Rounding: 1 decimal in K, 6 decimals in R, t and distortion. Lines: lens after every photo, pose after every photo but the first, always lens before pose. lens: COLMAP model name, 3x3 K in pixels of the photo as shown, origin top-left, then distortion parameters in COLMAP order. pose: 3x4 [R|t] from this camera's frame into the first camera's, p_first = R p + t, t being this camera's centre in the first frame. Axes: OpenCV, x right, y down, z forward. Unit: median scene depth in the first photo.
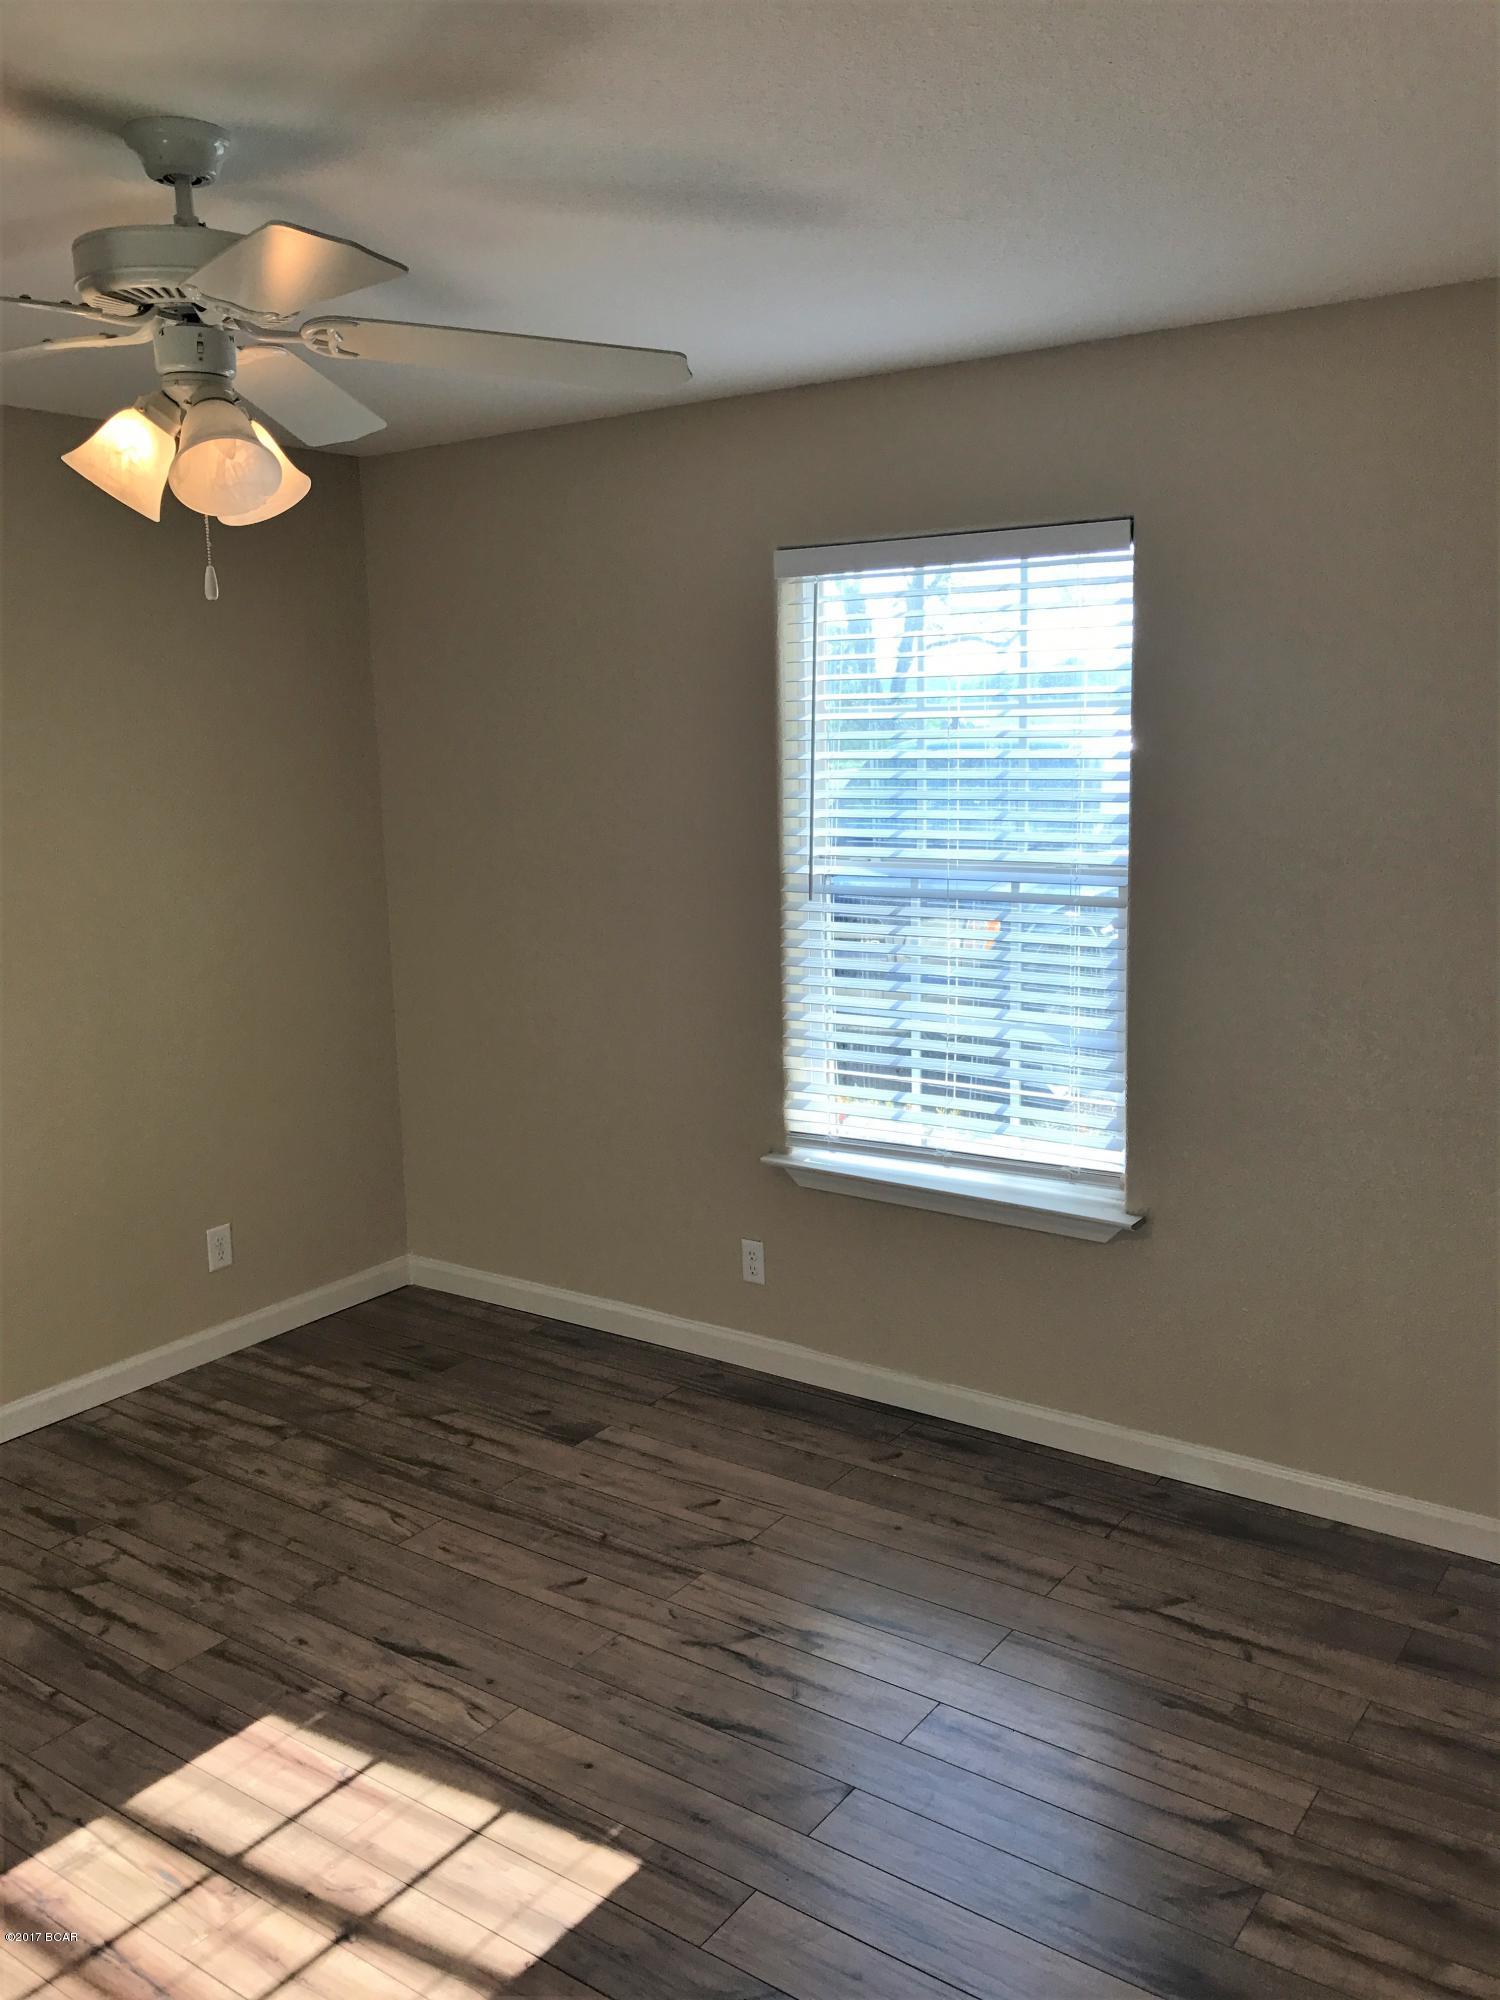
lens RADIAL K [[1662.2, 0, 748.9], [0, 1662.2, 997.6], [0, 0, 1]] dist [0.037088, -0.085260]
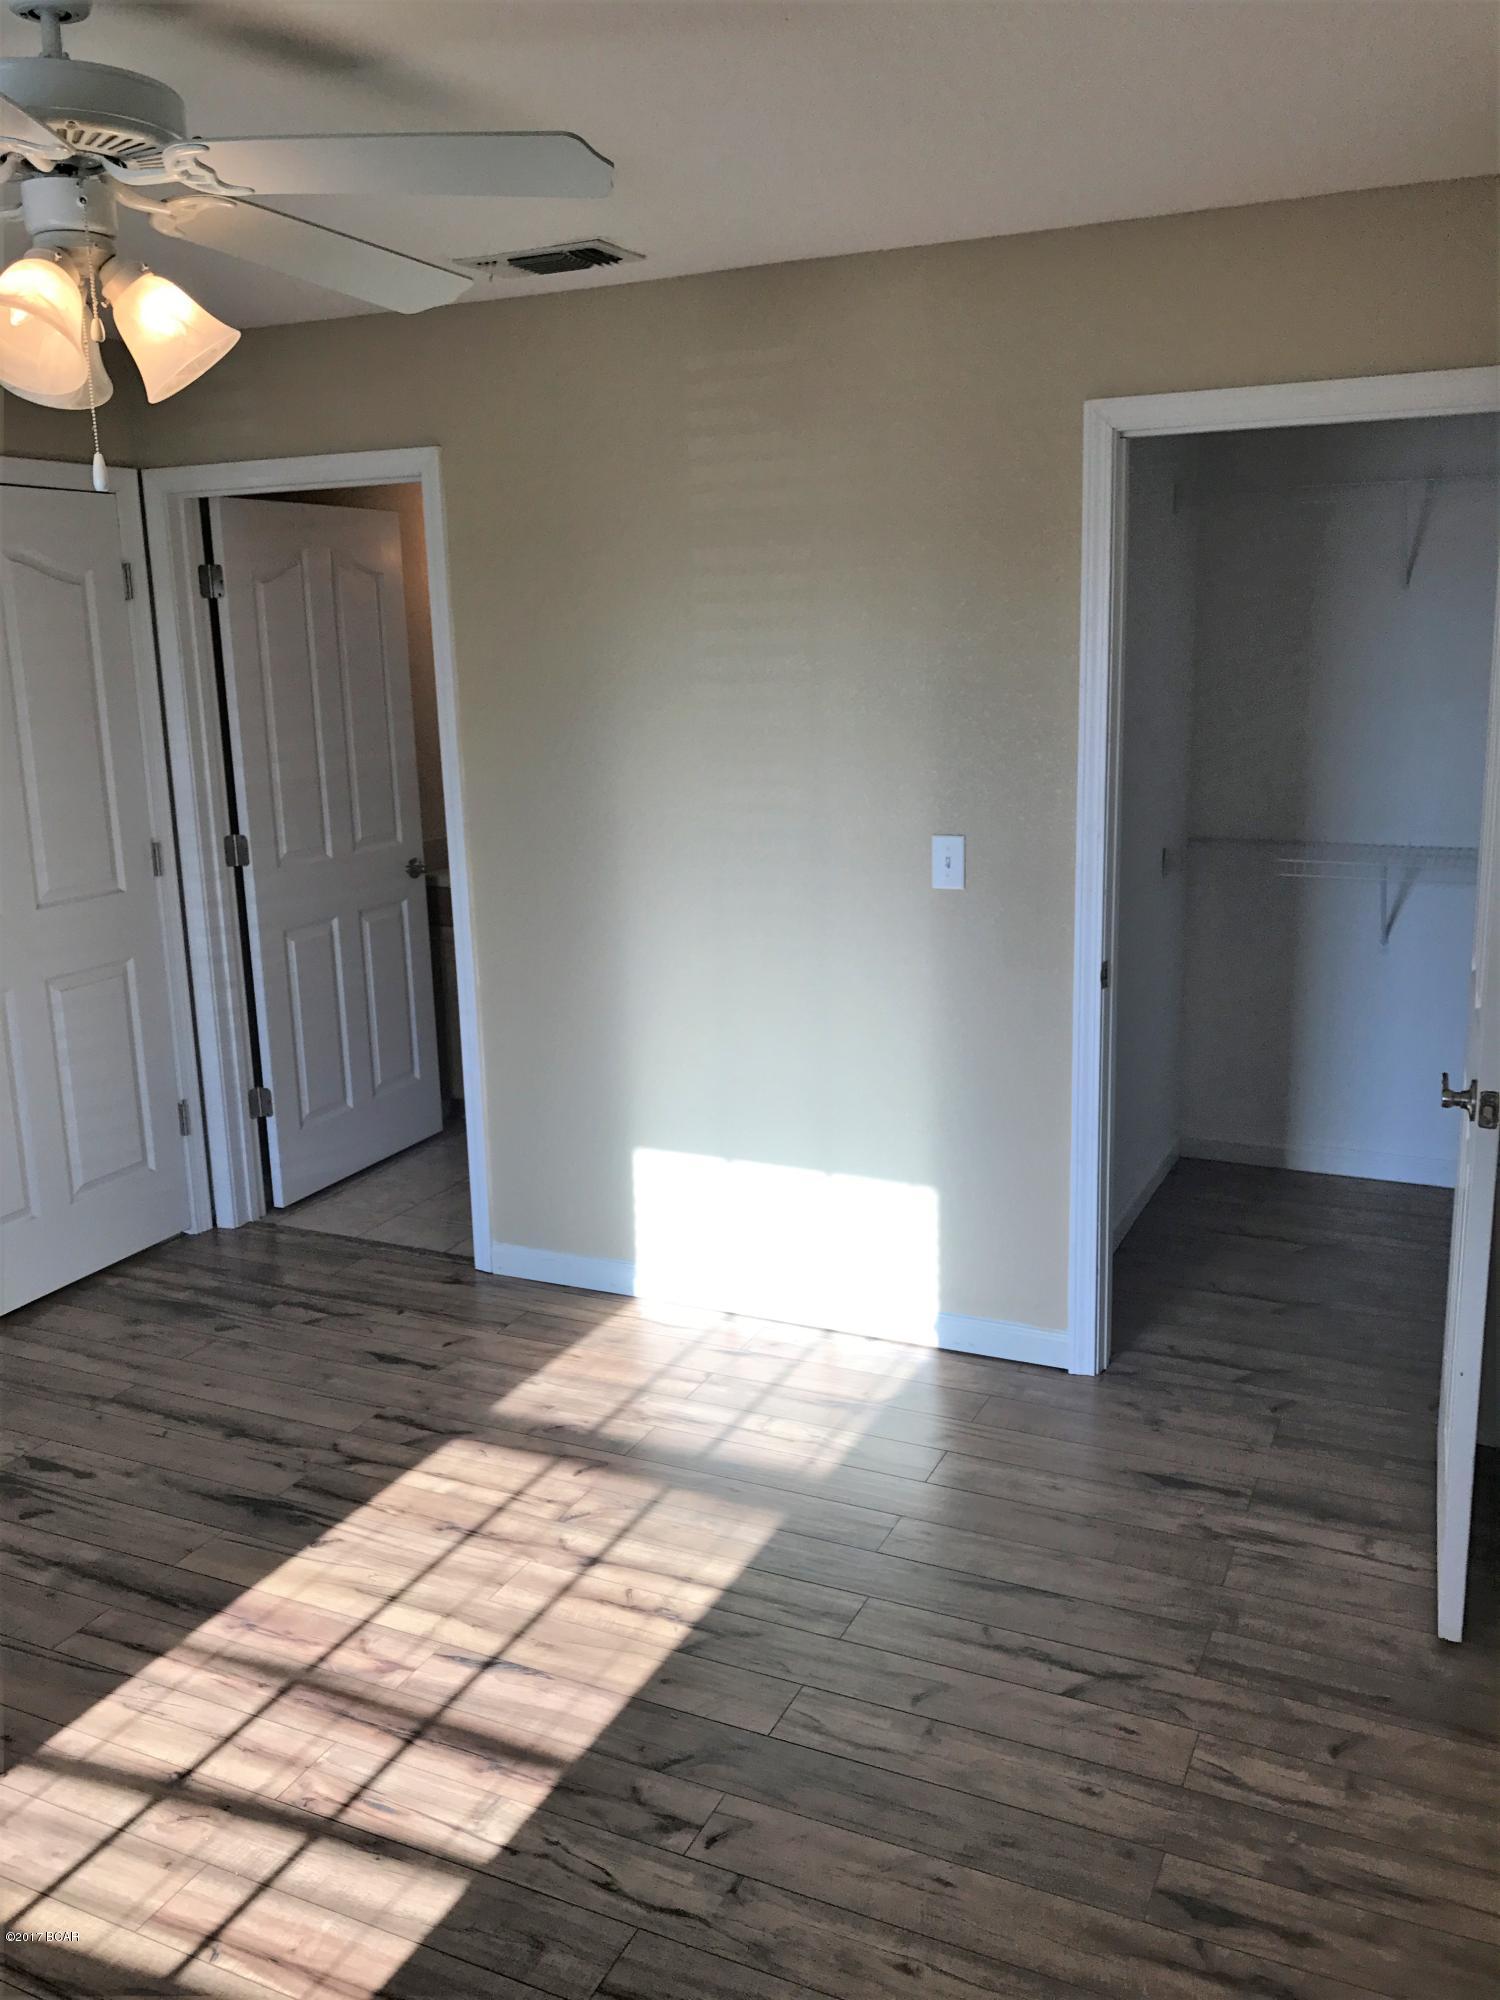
lens RADIAL K [[1662.2, 0, 753.4], [0, 1662.2, 996.1], [0, 0, 1]] dist [0.037088, -0.085260]
pose [[-0.983189, 0.068971, -0.169061, -0.424413], [-0.003573, 0.918466, 0.395483, -0.290518], [0.182553, 0.389439, -0.902780, 1.708816]]
